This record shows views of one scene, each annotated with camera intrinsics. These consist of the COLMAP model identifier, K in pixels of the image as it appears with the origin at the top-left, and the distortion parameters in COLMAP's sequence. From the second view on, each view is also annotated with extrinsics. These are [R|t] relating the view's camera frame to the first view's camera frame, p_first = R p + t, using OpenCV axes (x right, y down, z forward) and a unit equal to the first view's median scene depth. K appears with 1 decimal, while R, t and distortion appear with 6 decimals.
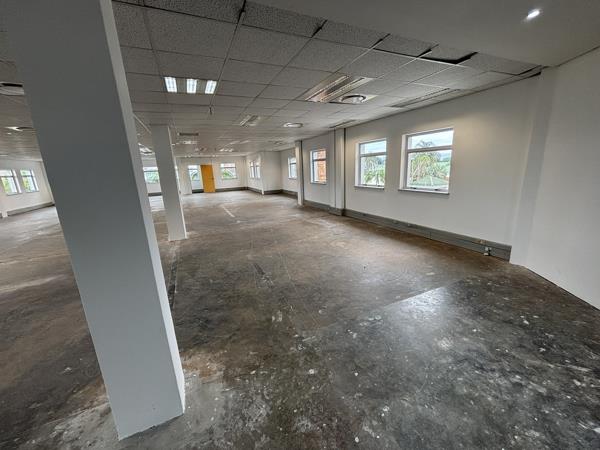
lens RADIAL K [[238.6, 0, 300.2], [0, 238.6, 223.0], [0, 0, 1]] dist [0.000974, 0.000169]
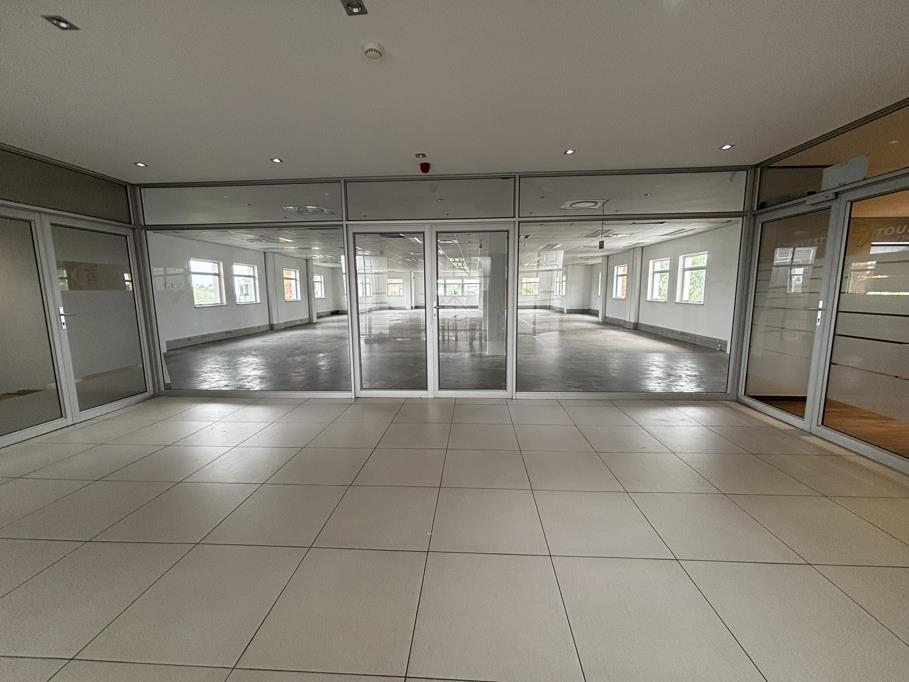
lens RADIAL K [[361.5, 0, 454.9], [0, 361.5, 337.9], [0, 0, 1]] dist [0.000974, 0.000169]
pose [[0.882263, 0.083261, -0.463335, 0.184757], [-0.119128, 0.991687, -0.048634, 0.147416], [0.455434, 0.098104, 0.884848, -0.612477]]
